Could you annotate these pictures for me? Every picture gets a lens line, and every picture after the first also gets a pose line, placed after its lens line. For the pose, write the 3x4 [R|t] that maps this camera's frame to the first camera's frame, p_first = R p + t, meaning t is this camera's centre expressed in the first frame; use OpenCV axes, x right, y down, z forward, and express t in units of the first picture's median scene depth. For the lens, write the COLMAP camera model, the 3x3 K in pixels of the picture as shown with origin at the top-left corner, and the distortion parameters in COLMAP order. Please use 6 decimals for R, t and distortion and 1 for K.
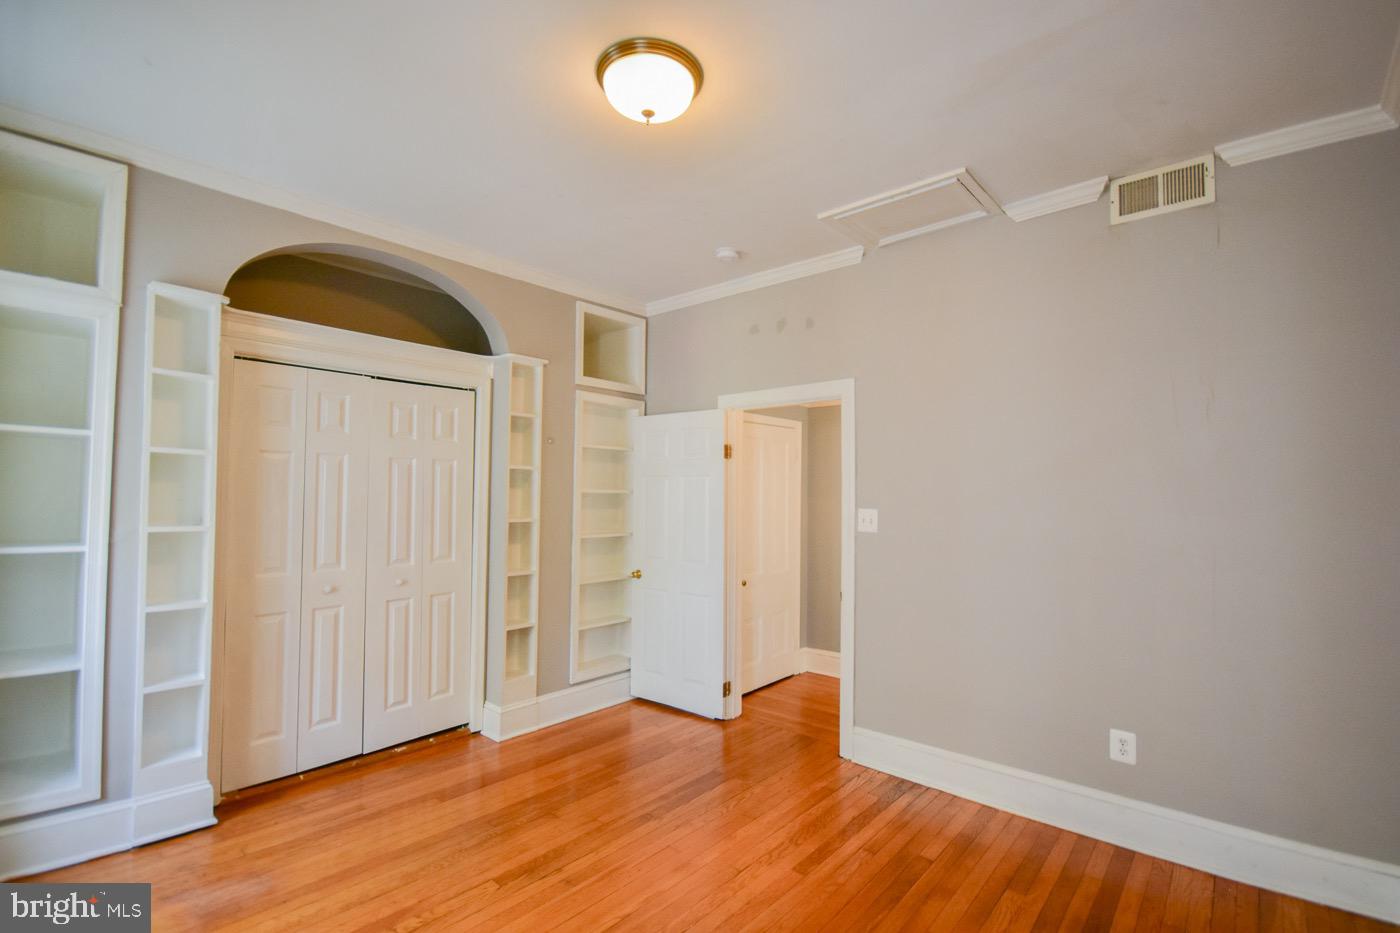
lens RADIAL K [[623.6, 0, 689.9], [0, 623.6, 474.0], [0, 0, 1]] dist [-0.001732, -0.000492]
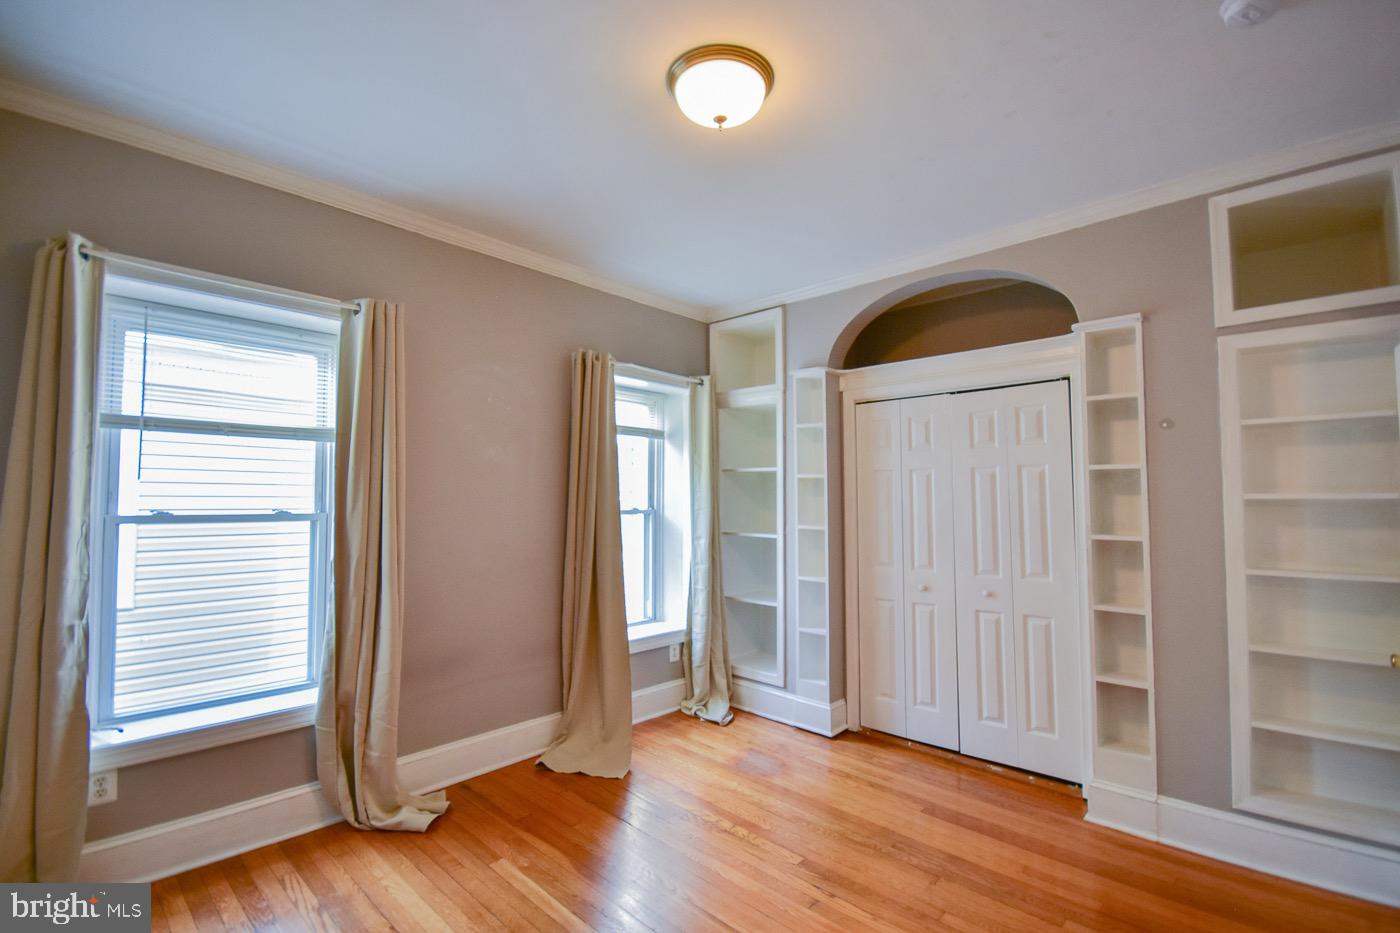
lens RADIAL K [[623.6, 0, 689.9], [0, 623.6, 474.0], [0, 0, 1]] dist [-0.001732, -0.000492]
pose [[-0.026085, -0.055570, -0.998114, 0.582631], [0.031377, 0.997916, -0.056379, 0.028518], [0.999167, -0.032788, -0.024287, 0.613826]]
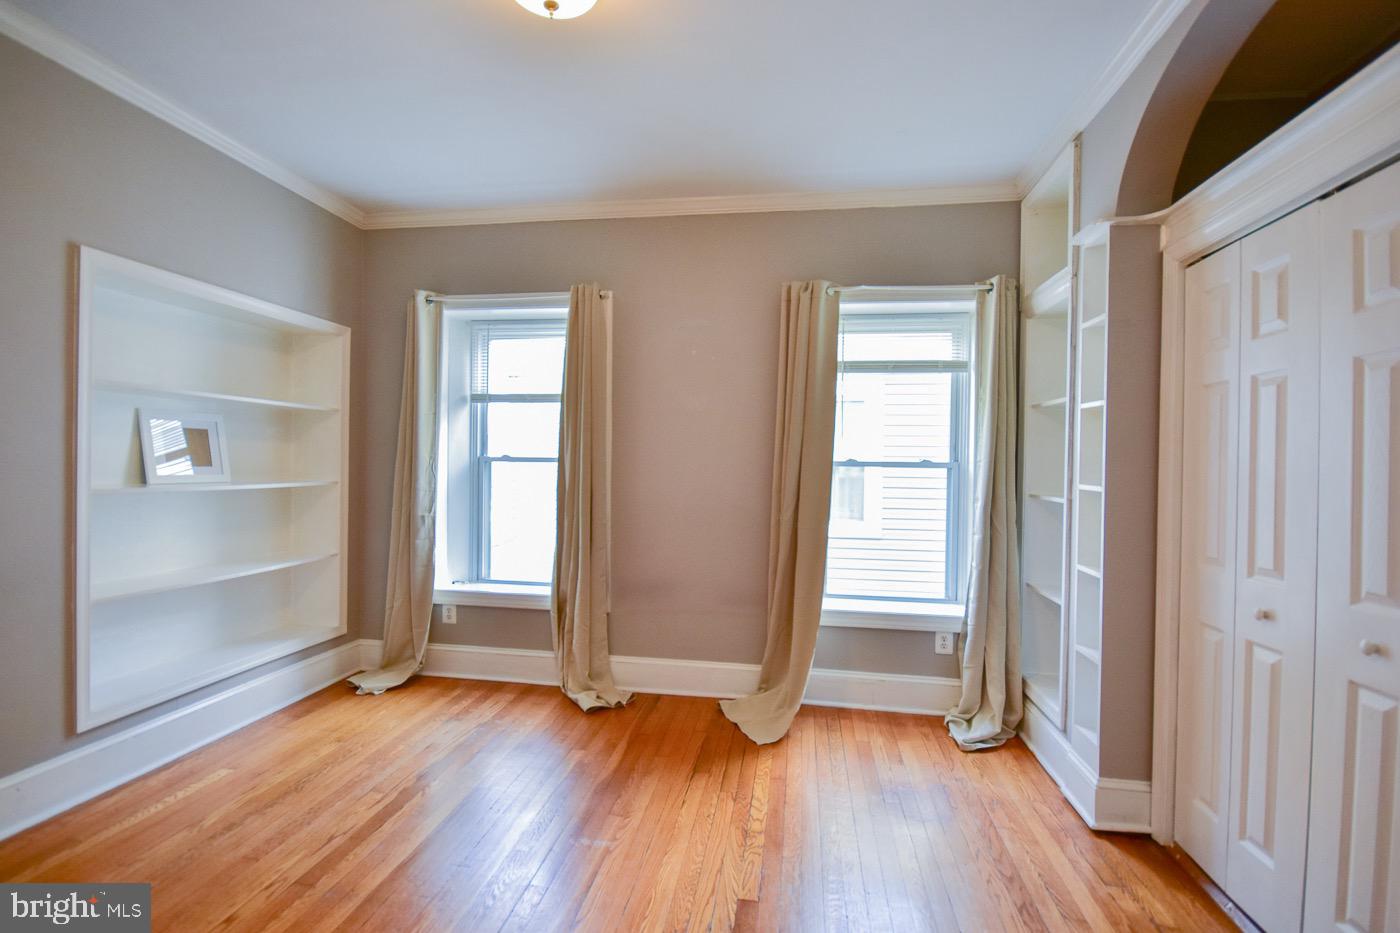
lens RADIAL K [[632.2, 0, 699.1], [0, 632.2, 472.7], [0, 0, 1]] dist [-0.000584, -0.000357]
pose [[-0.832130, -0.016763, -0.554327, 0.160933], [-0.005972, 0.999756, -0.021267, 0.072987], [0.554548, -0.014387, -0.832028, 1.204216]]
